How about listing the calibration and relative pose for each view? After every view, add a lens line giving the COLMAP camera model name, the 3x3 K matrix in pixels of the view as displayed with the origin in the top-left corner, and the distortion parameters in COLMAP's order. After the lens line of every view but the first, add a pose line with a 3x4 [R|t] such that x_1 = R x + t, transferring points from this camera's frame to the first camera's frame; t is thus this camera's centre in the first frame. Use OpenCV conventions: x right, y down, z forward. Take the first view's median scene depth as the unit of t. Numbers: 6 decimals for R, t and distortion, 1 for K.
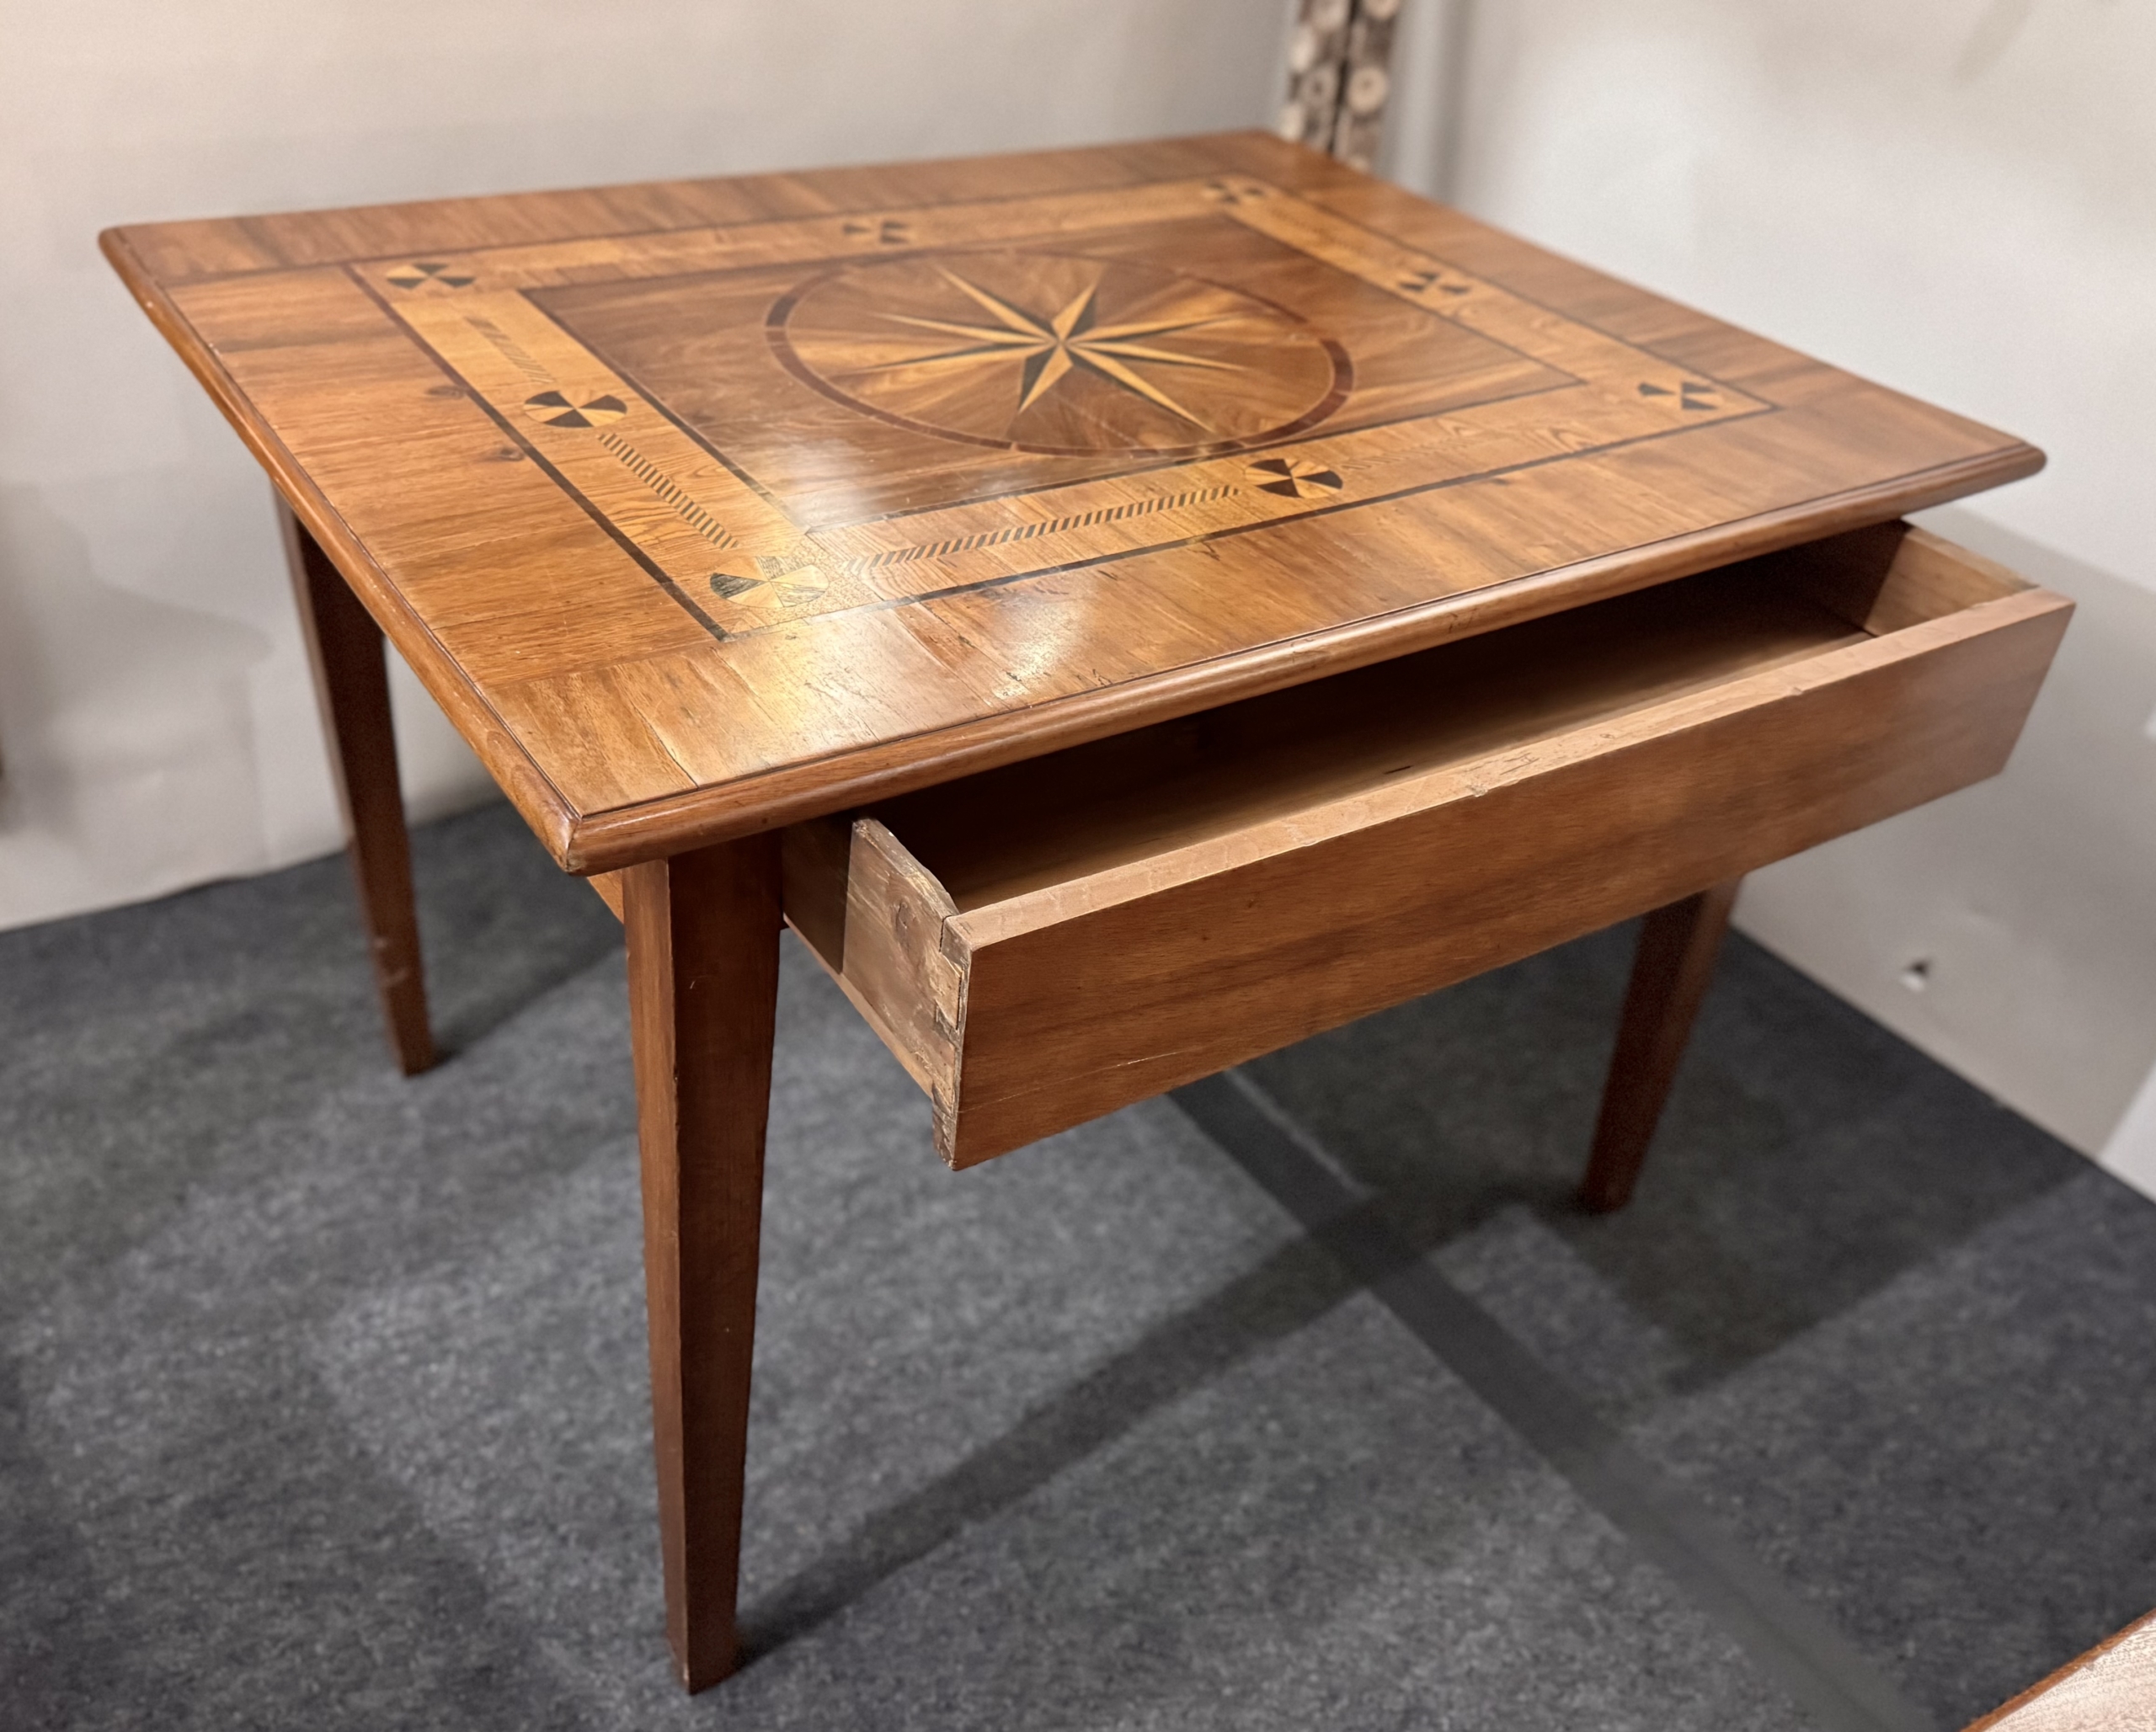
lens RADIAL K [[1896.0, 0, 1078.0], [0, 1896.0, 866.0], [0, 0, 1]] dist [0.093799, -0.195699]
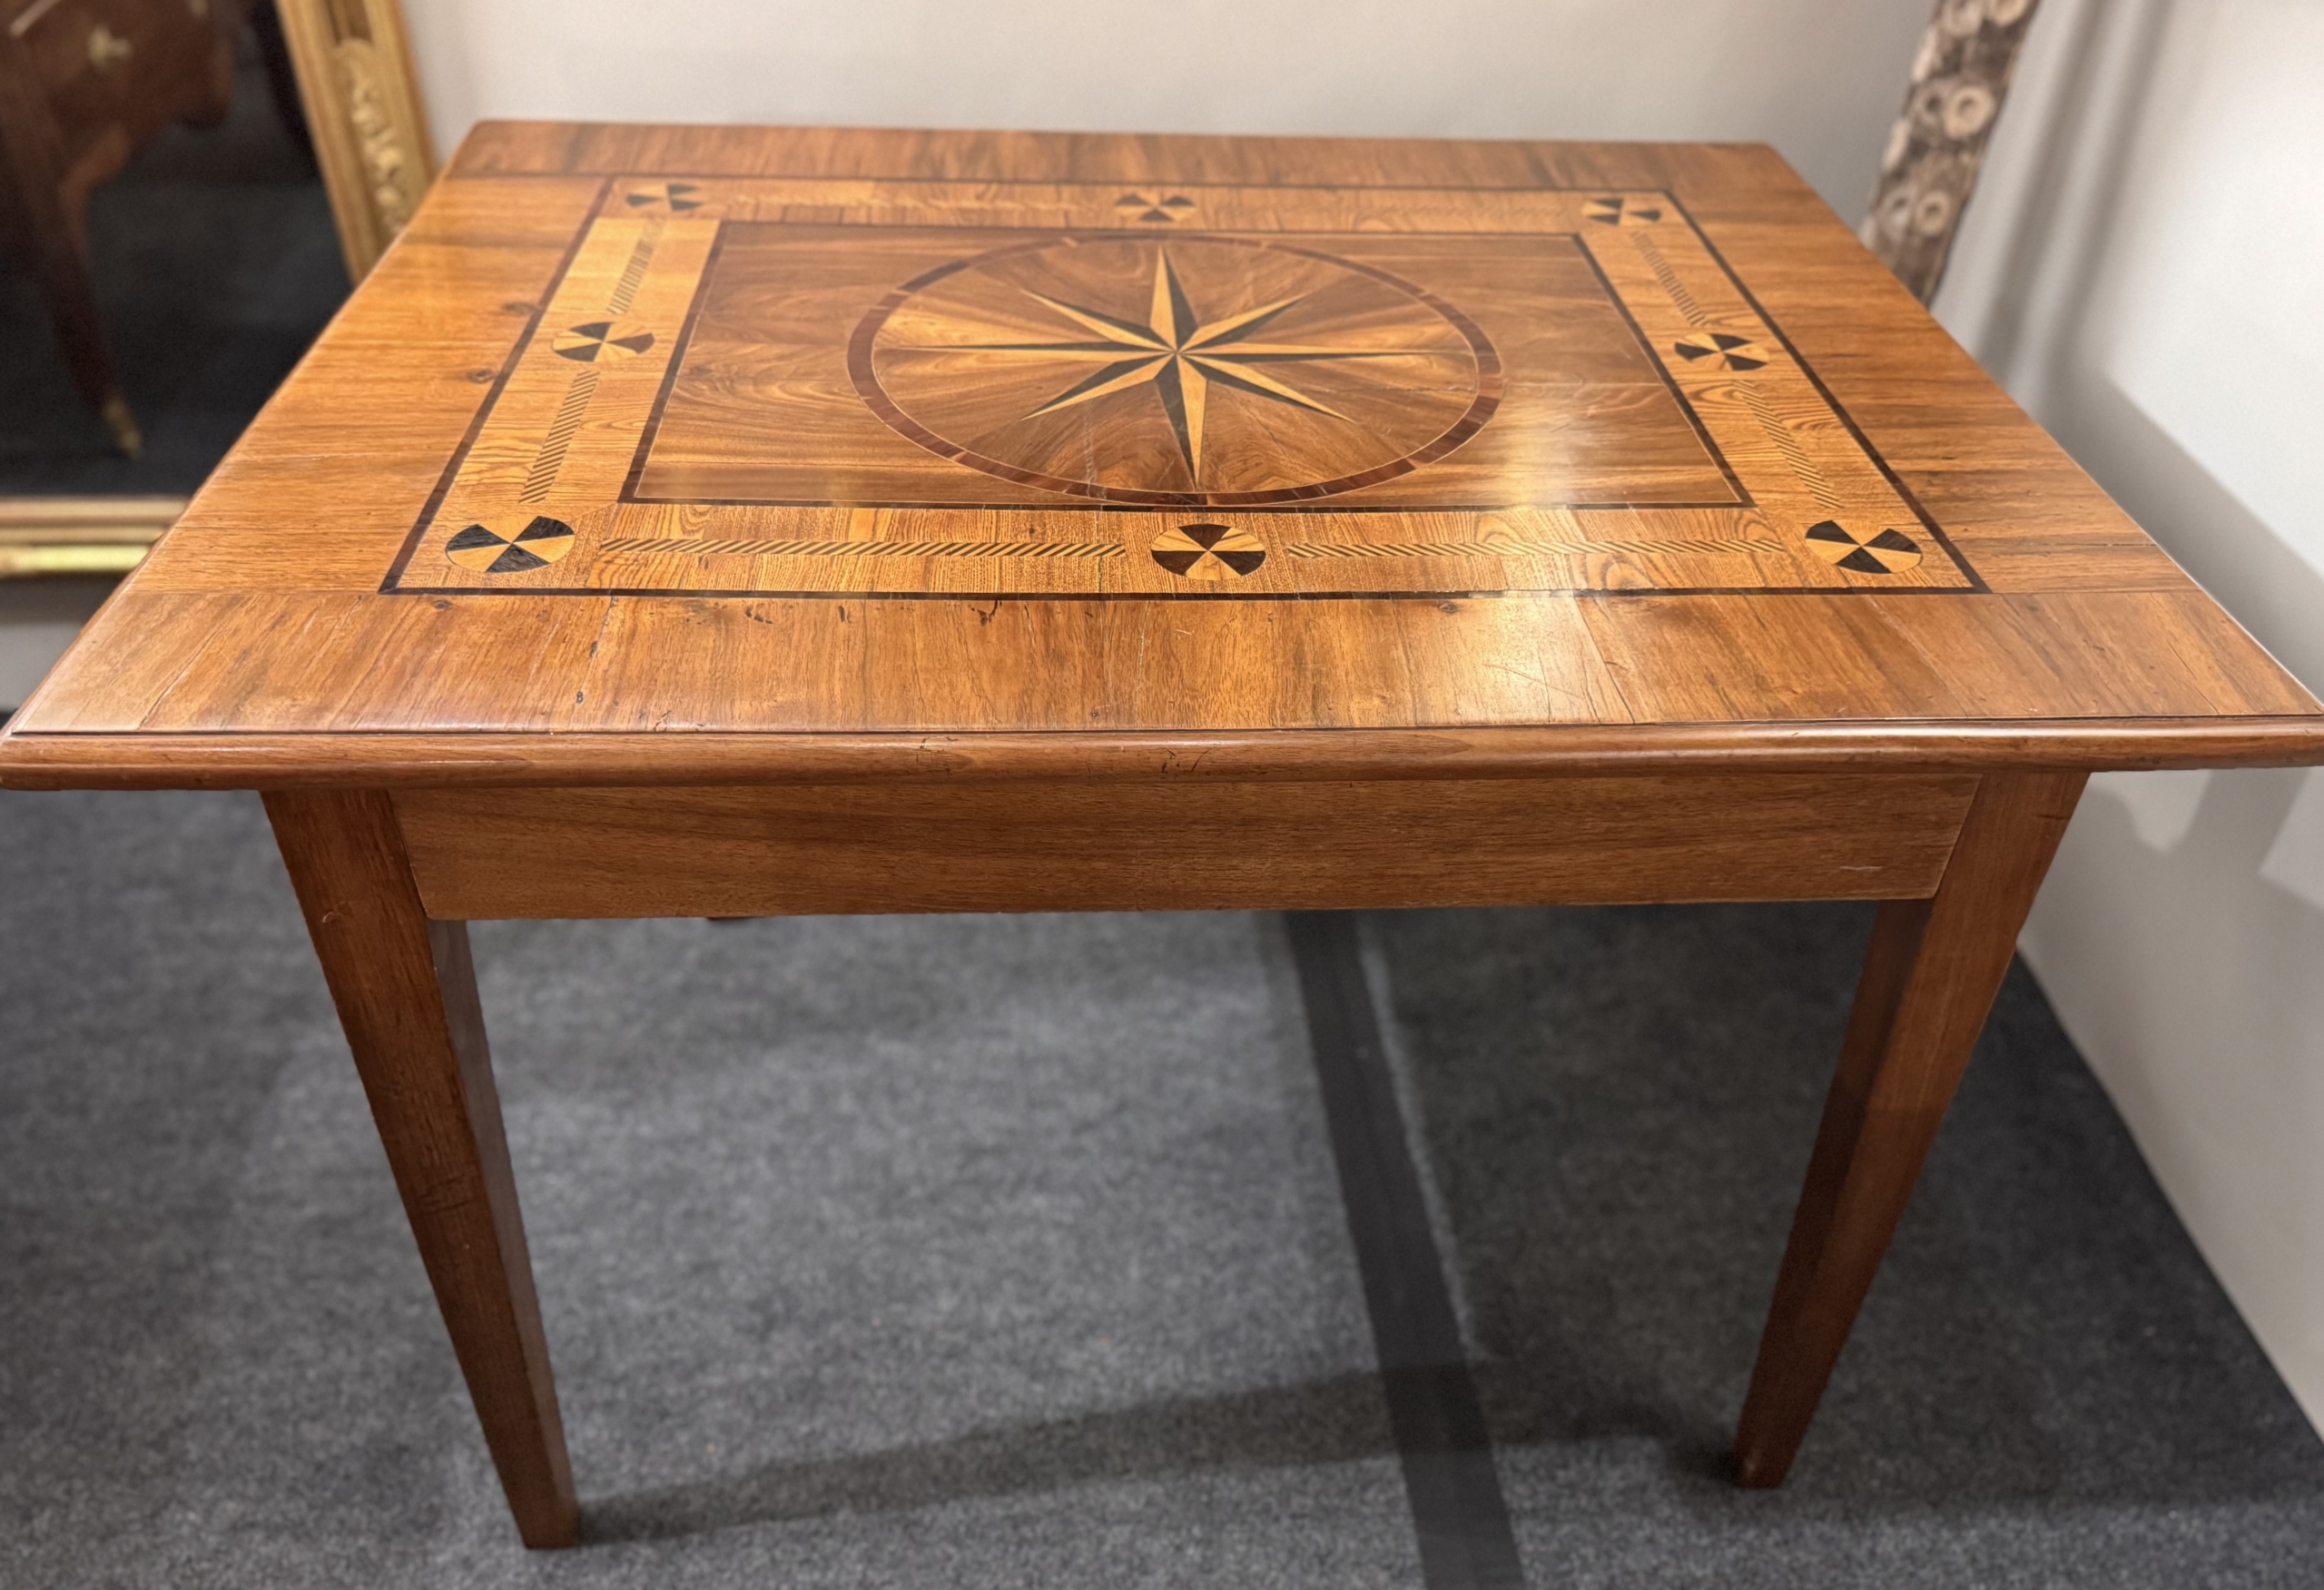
lens RADIAL K [[1786.4, 0, 1195.2], [0, 1786.4, 889.2], [0, 0, 1]] dist [0.056691, -0.113607]
pose [[0.864339, 0.279340, -0.418195, 0.406576], [-0.255255, 0.960155, 0.113784, -0.123251], [0.433317, 0.008399, 0.901202, 0.228719]]
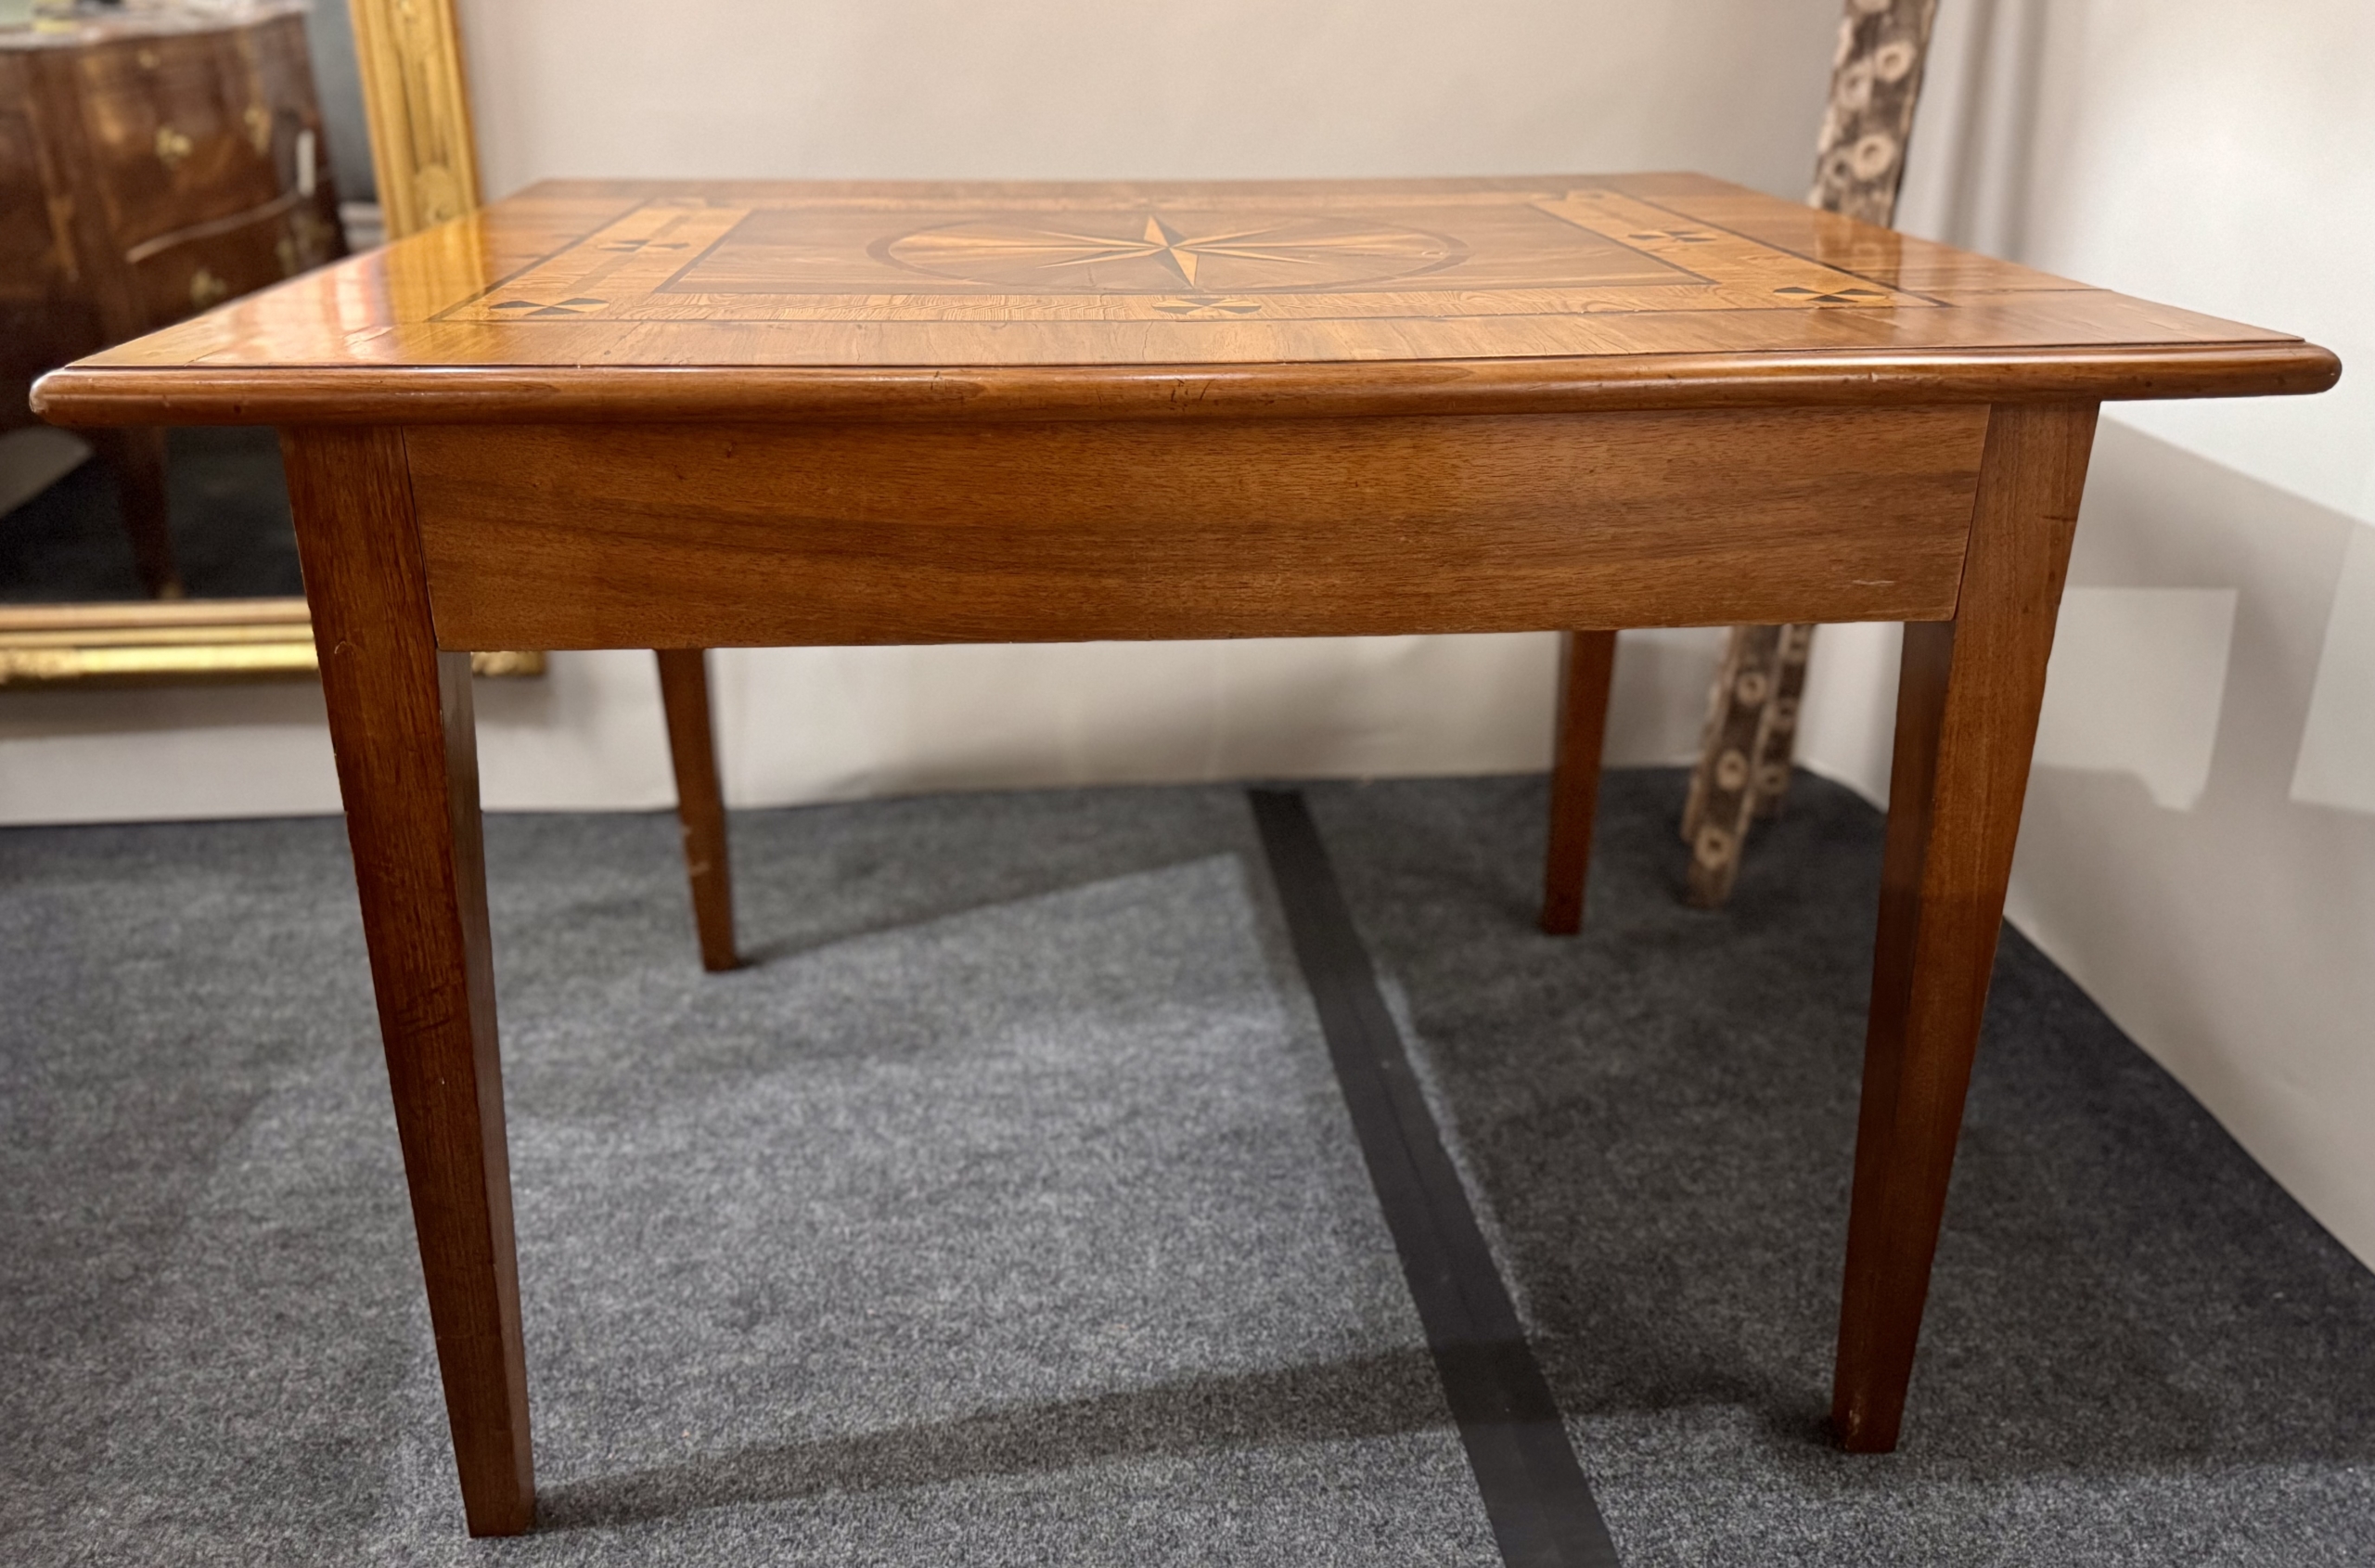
lens RADIAL K [[1785.2, 0, 1154.8], [0, 1785.2, 700.1], [0, 0, 1]] dist [-0.006908, -0.004846]
pose [[0.862002, 0.107454, -0.495386, 0.442322], [-0.223962, 0.957448, -0.182027, 0.112066], [0.454747, 0.267856, 0.849387, 0.270837]]
